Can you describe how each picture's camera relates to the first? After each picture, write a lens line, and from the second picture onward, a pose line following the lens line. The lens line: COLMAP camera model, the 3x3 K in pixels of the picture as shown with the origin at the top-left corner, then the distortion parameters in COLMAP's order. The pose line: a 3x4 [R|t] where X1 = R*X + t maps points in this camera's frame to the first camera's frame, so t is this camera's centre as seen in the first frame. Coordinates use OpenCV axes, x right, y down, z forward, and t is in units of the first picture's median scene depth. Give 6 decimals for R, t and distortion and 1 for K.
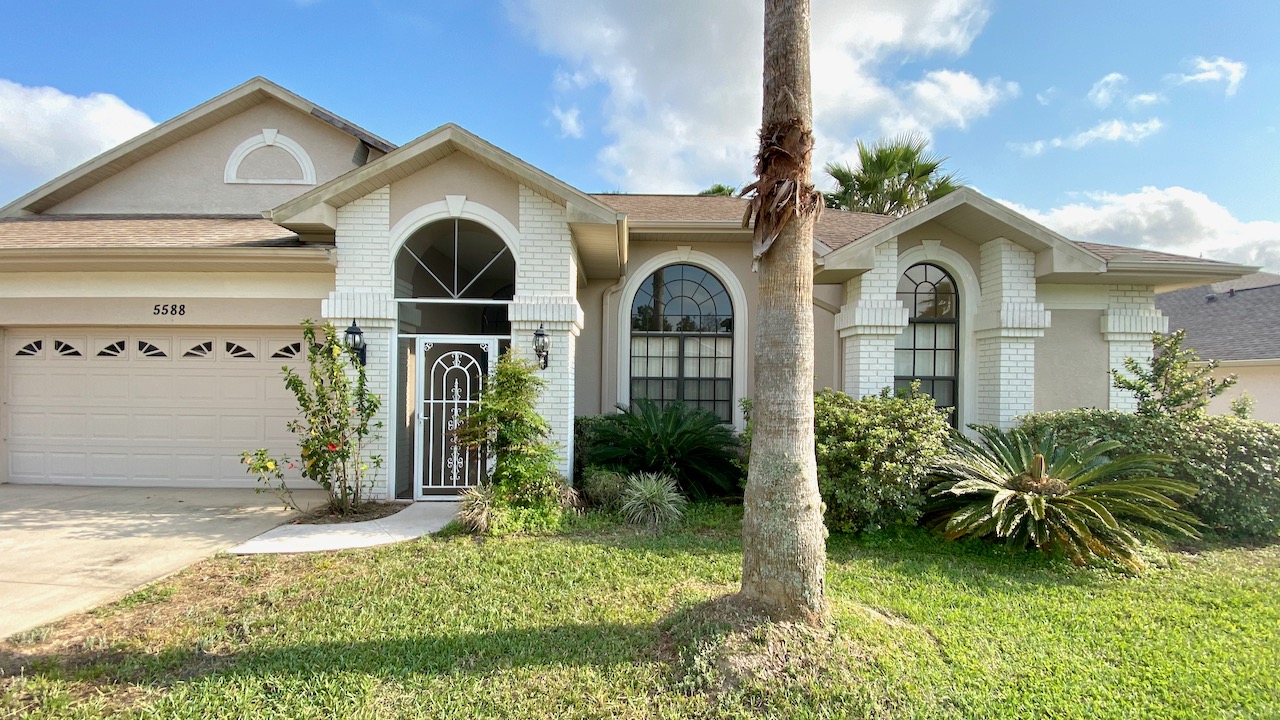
lens RADIAL K [[492.9, 0, 650.3], [0, 492.9, 374.5], [0, 0, 1]] dist [0.000137, -0.000205]
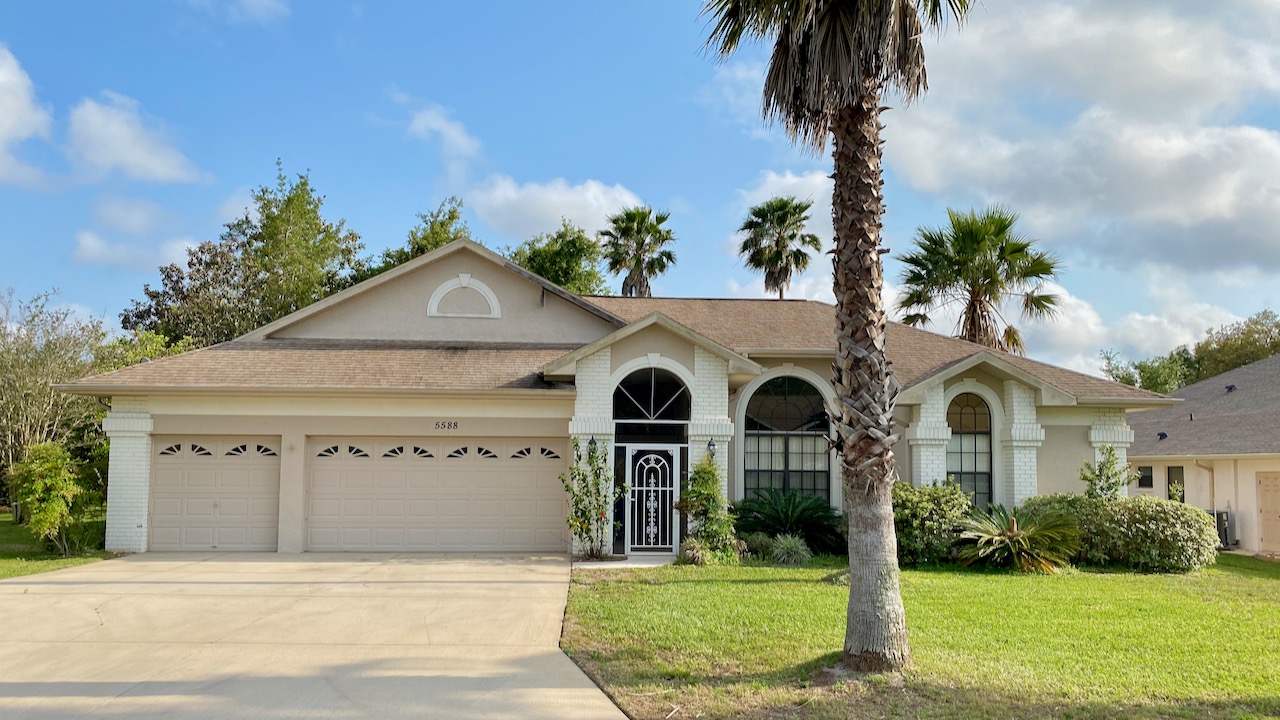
lens RADIAL K [[913.7, 0, 631.9], [0, 913.7, 371.2], [0, 0, 1]] dist [0.016596, -0.011365]
pose [[0.999995, 0.000525, 0.003224, -0.465645], [-0.000249, 0.996393, -0.084857, -0.064941], [-0.003257, 0.084855, 0.996388, -1.801249]]
